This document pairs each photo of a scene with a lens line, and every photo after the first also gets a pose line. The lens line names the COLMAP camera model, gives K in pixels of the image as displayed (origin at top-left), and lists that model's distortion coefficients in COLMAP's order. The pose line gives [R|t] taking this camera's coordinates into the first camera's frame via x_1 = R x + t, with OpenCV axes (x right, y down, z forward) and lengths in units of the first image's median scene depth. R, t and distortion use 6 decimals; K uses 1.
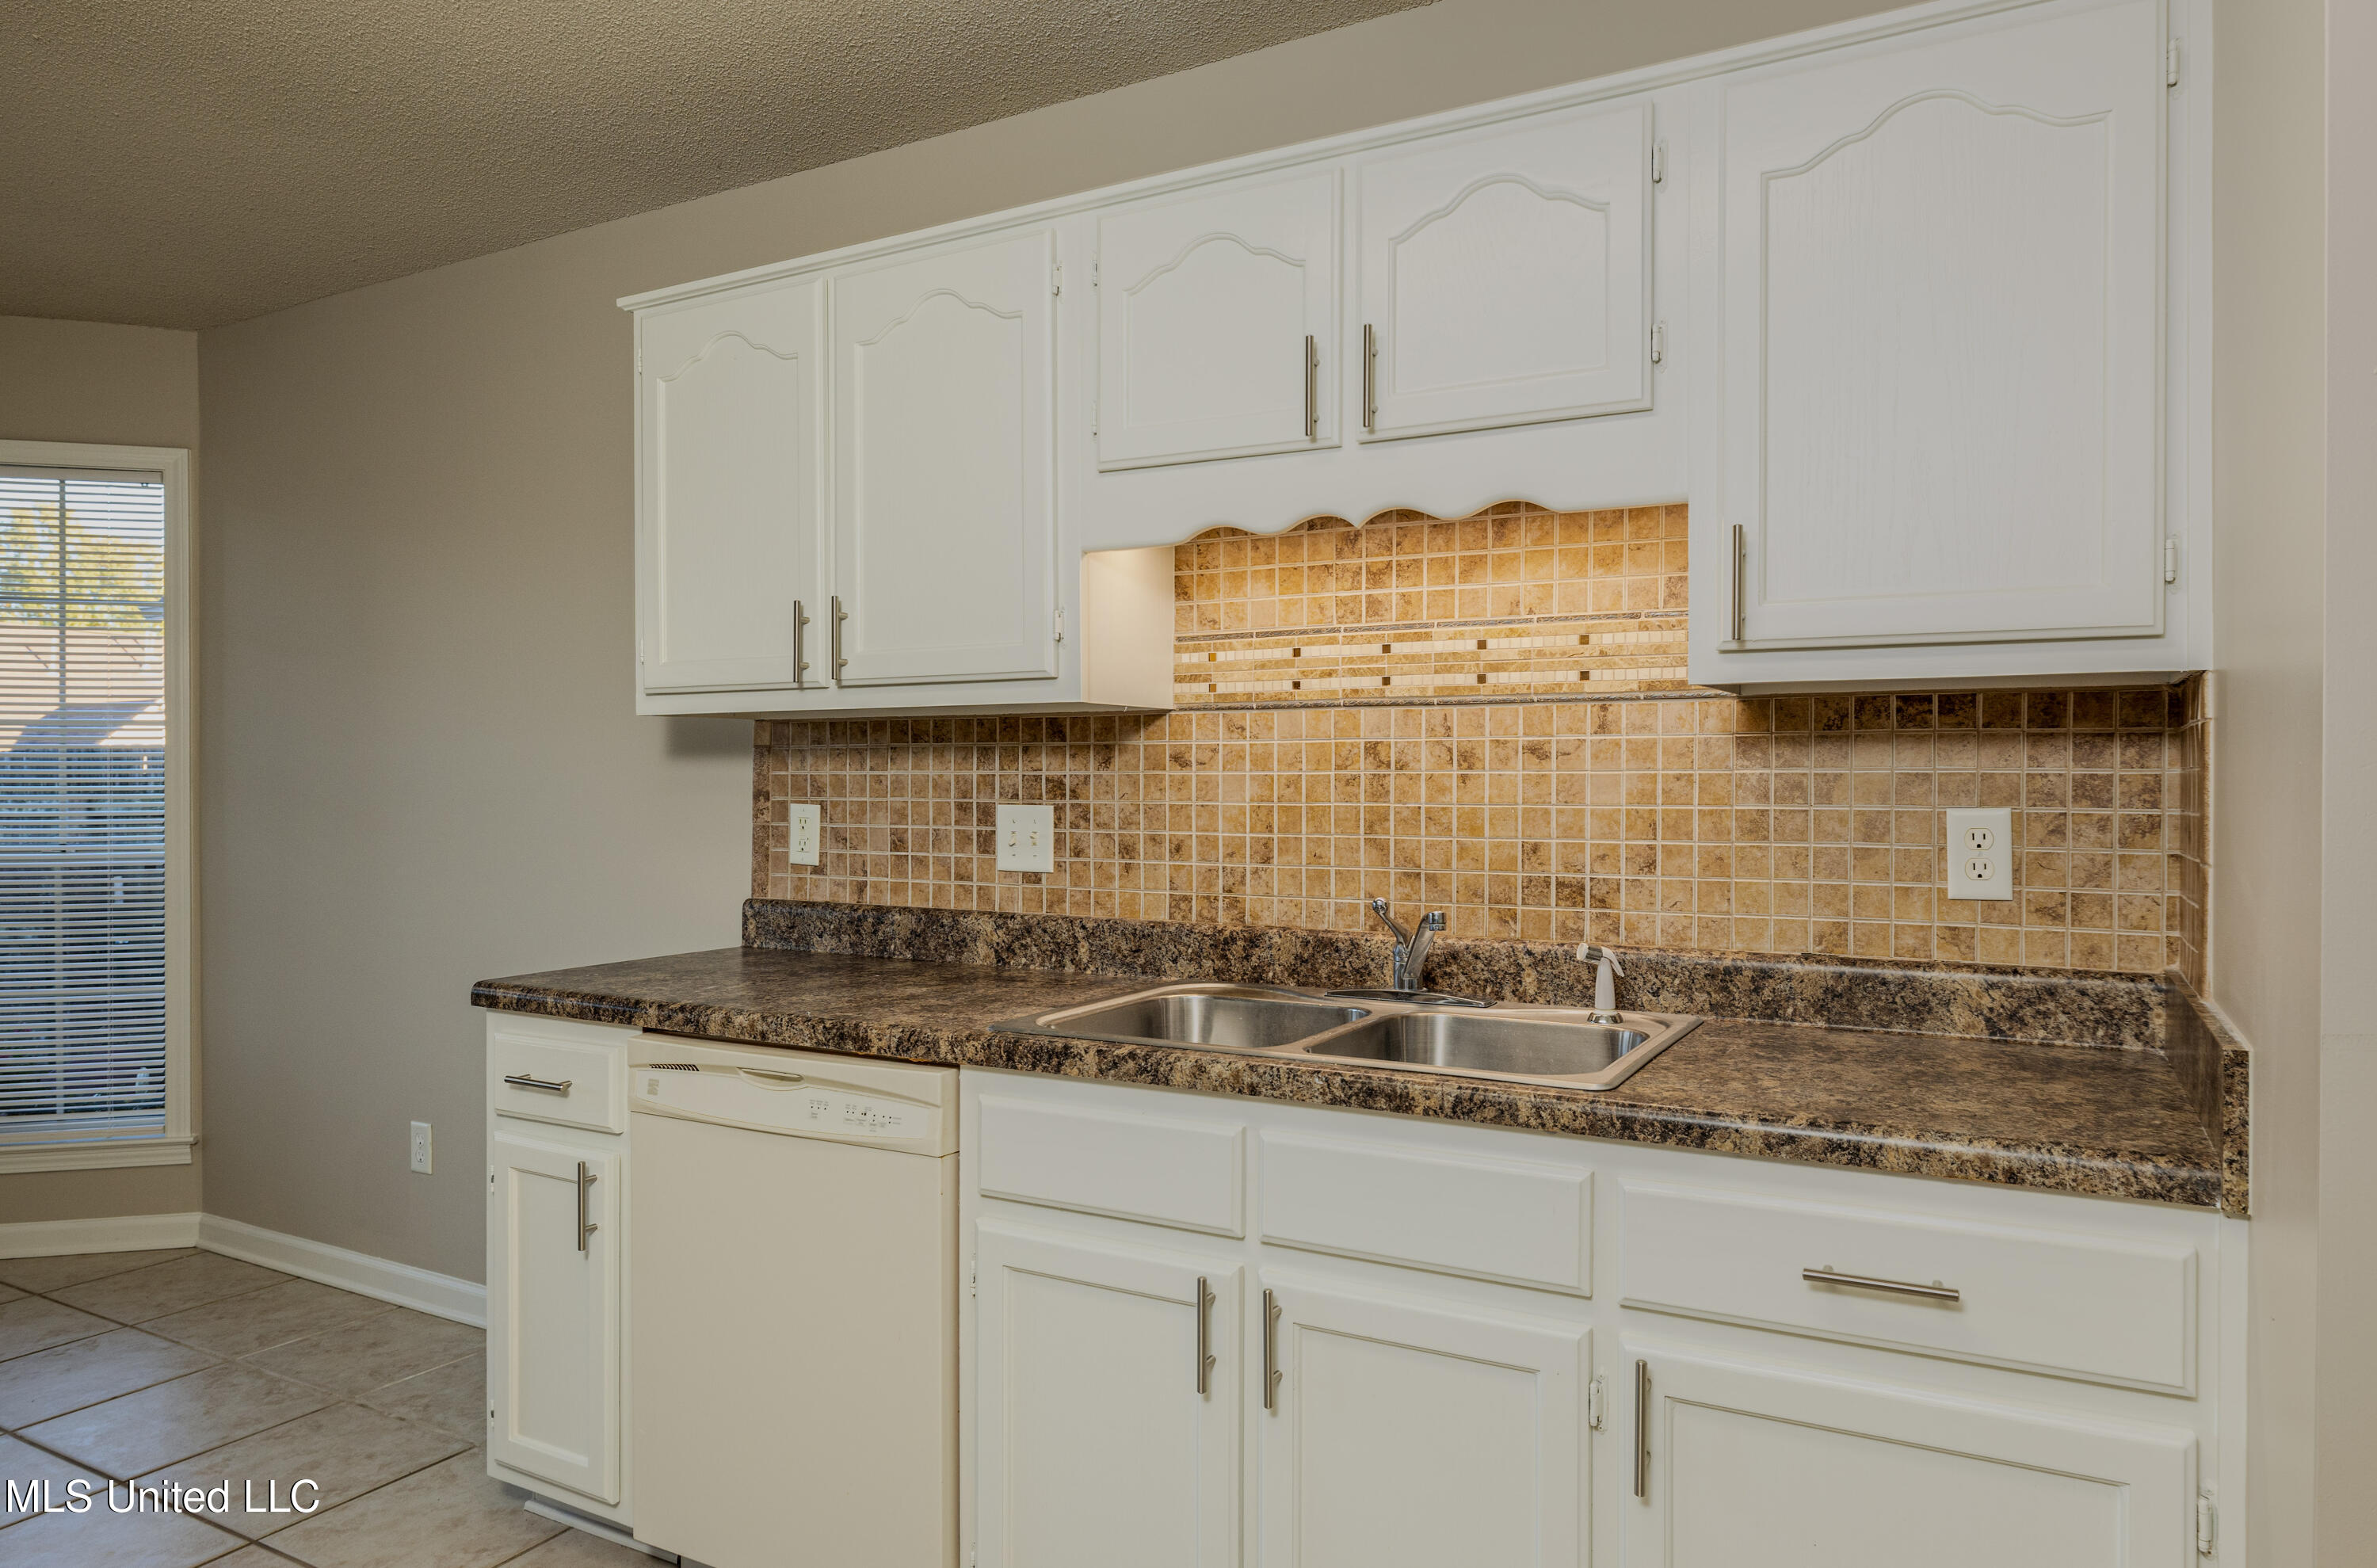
lens RADIAL K [[1485.0, 0, 1188.5], [0, 1485.0, 784.0], [0, 0, 1]] dist [-0.001263, -0.000388]
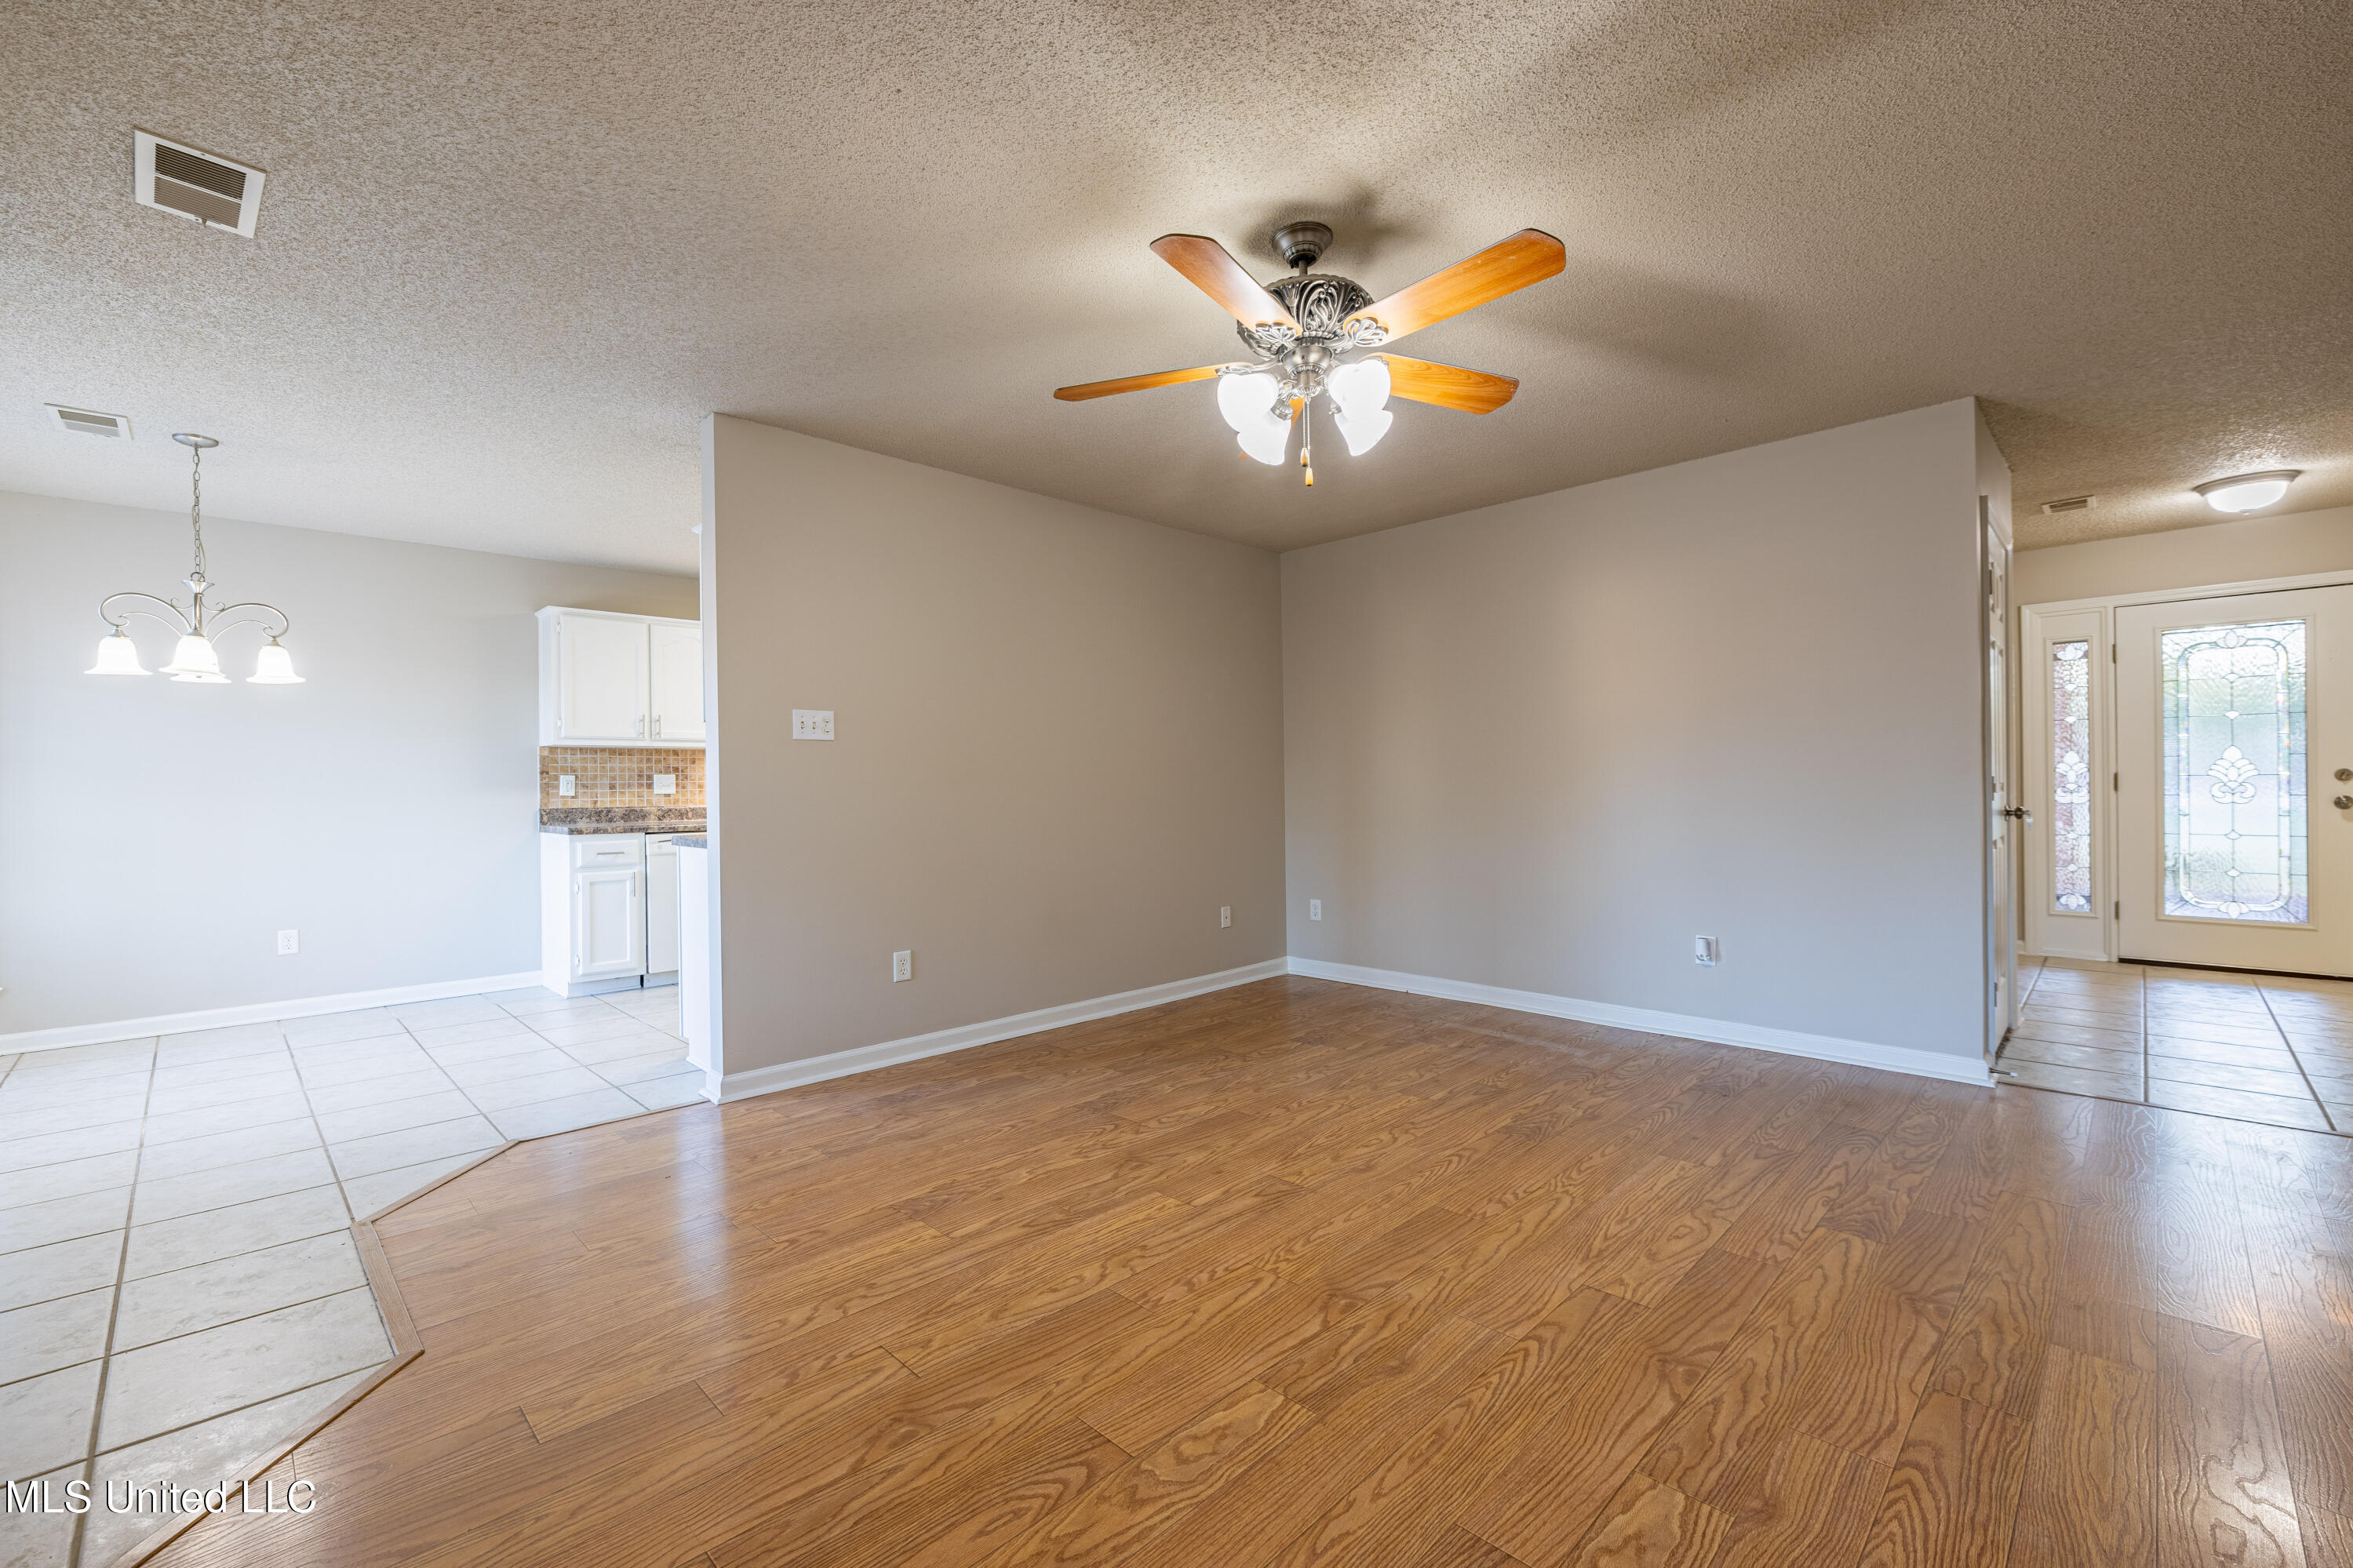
lens RADIAL K [[983.6, 0, 1168.3], [0, 983.6, 786.2], [0, 0, 1]] dist [-0.000688, -0.000353]
pose [[0.275844, -0.005366, 0.961187, -2.083977], [0.018367, 0.999831, 0.000310, 0.065016], [-0.961027, 0.017569, 0.275896, -0.797091]]
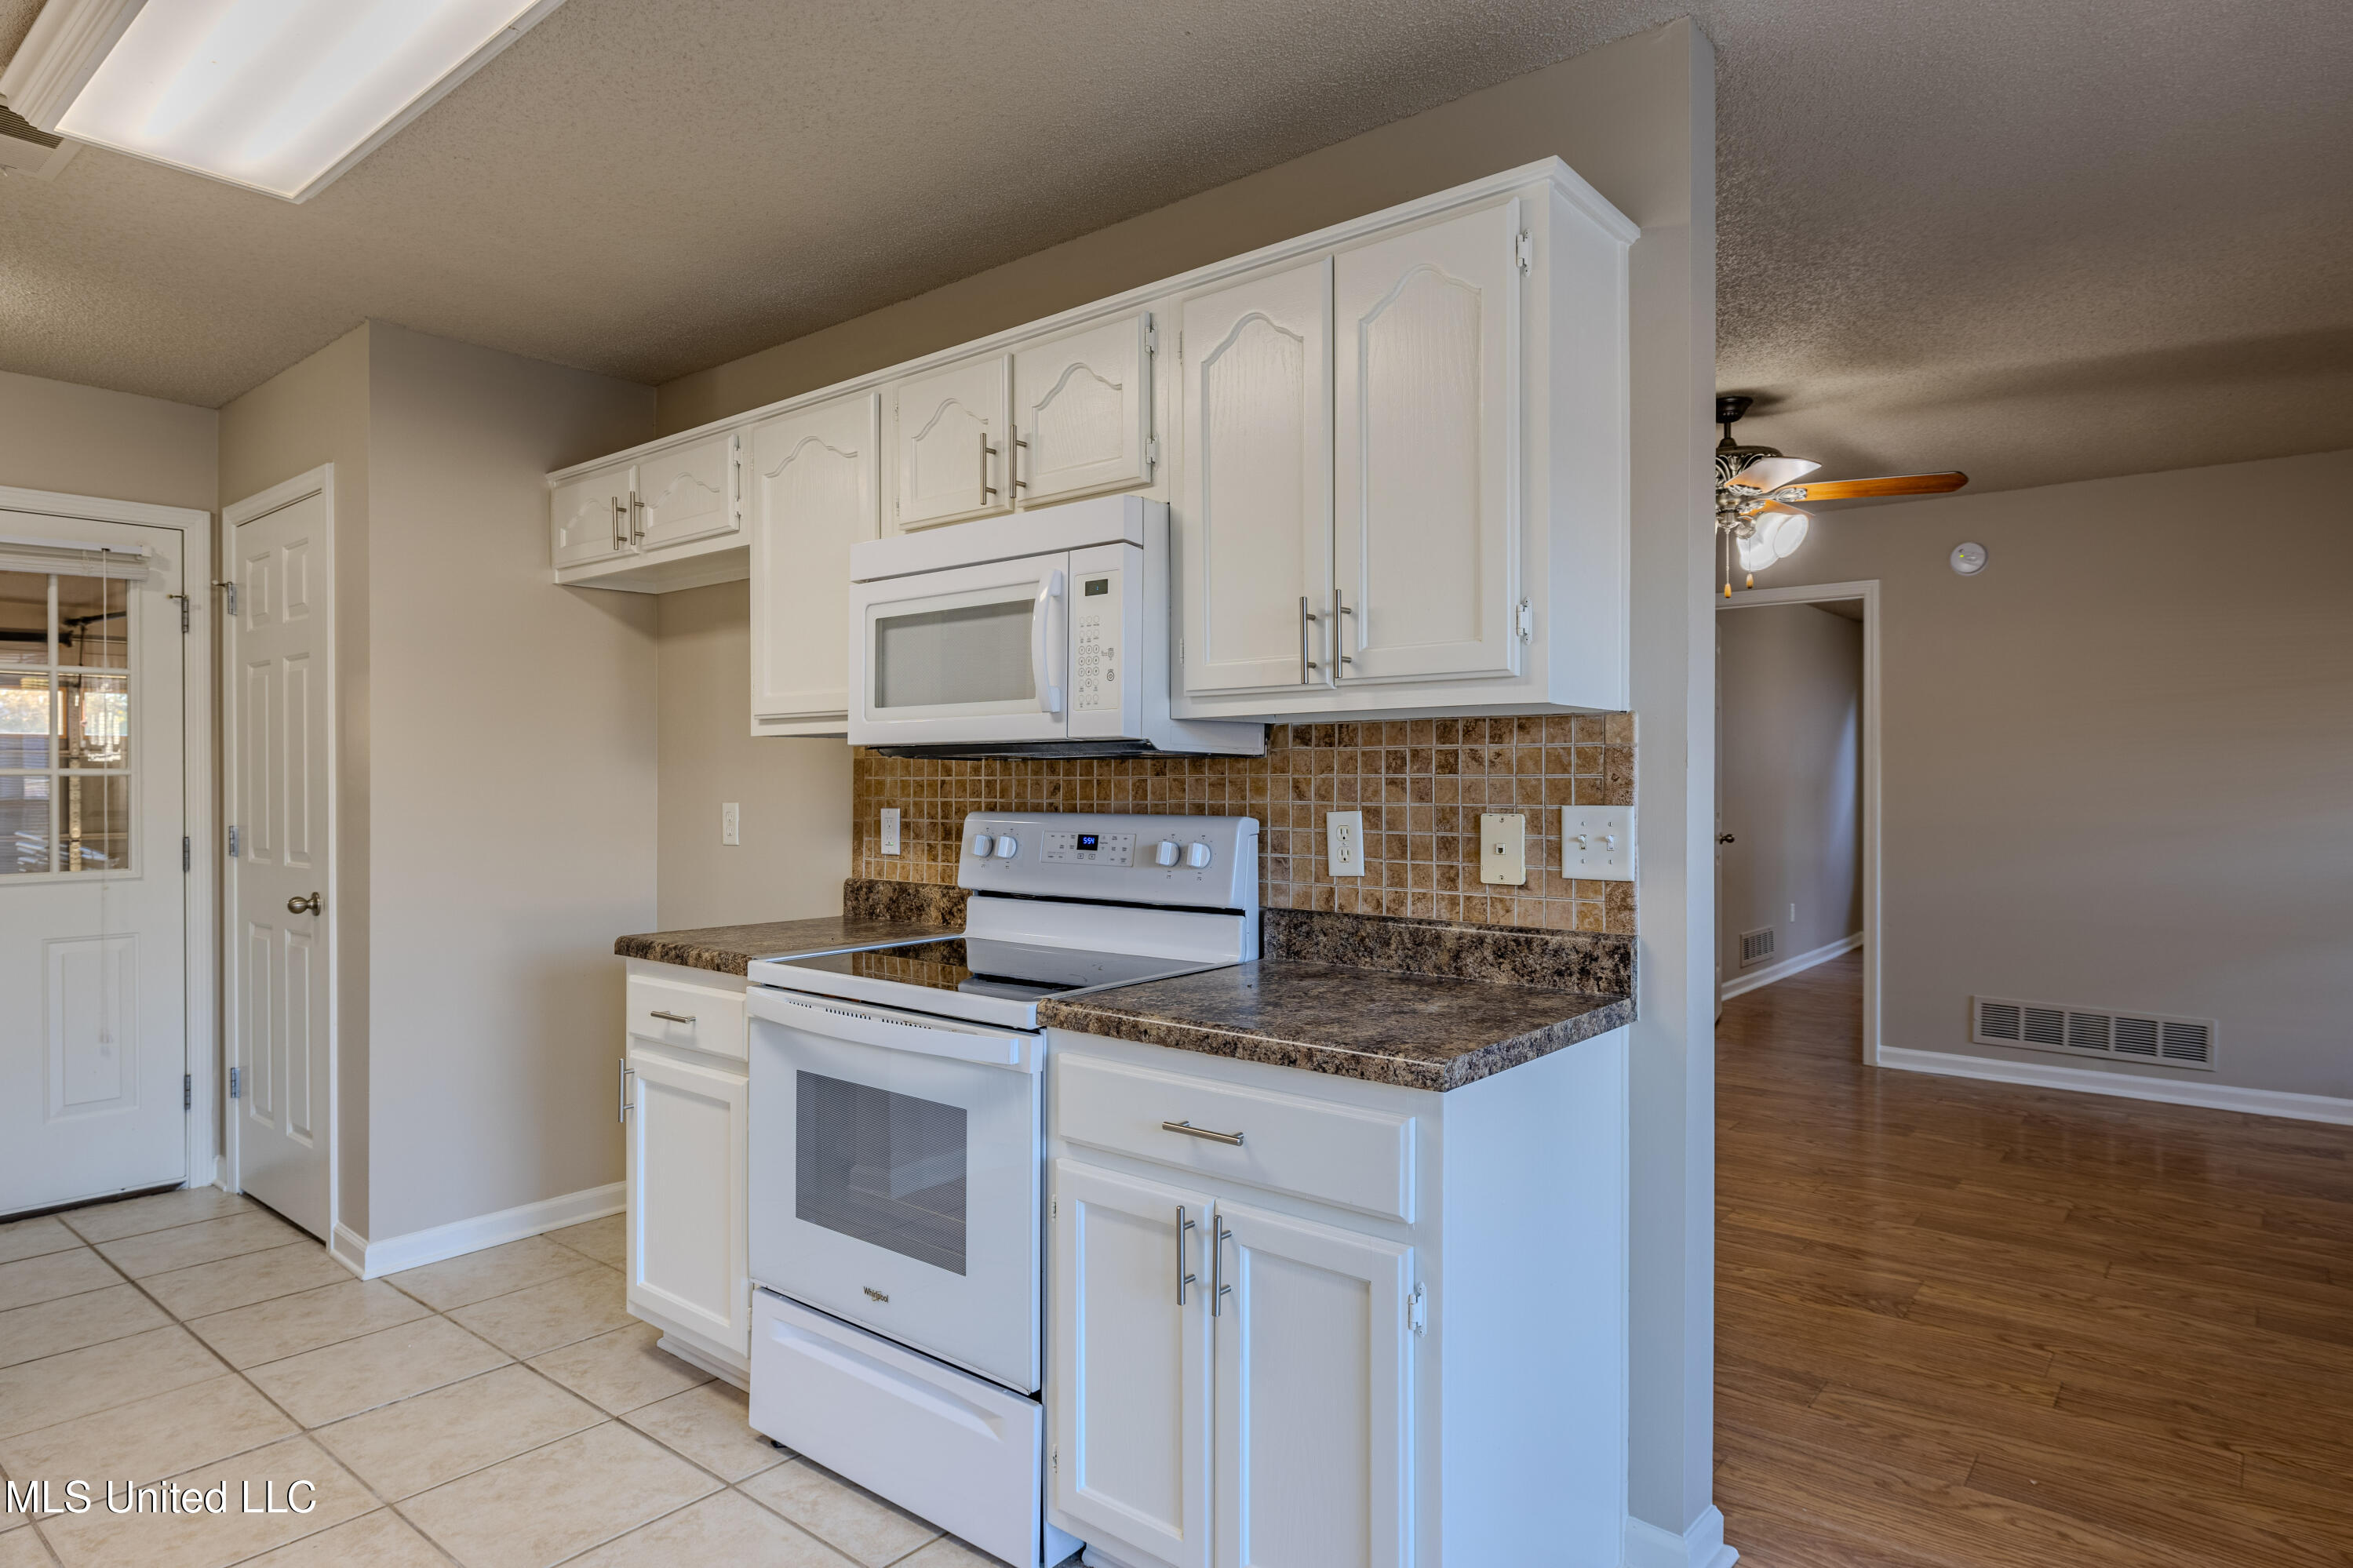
lens RADIAL K [[1330.0, 0, 1176.5], [0, 1330.0, 784.0], [0, 0, 1]] dist [-0.002314, -0.001414]
pose [[-0.983651, 0.002790, 0.180064, -0.759926], [0.004402, 0.999954, 0.008552, -0.008241], [-0.180032, 0.009205, -0.983618, 1.072551]]
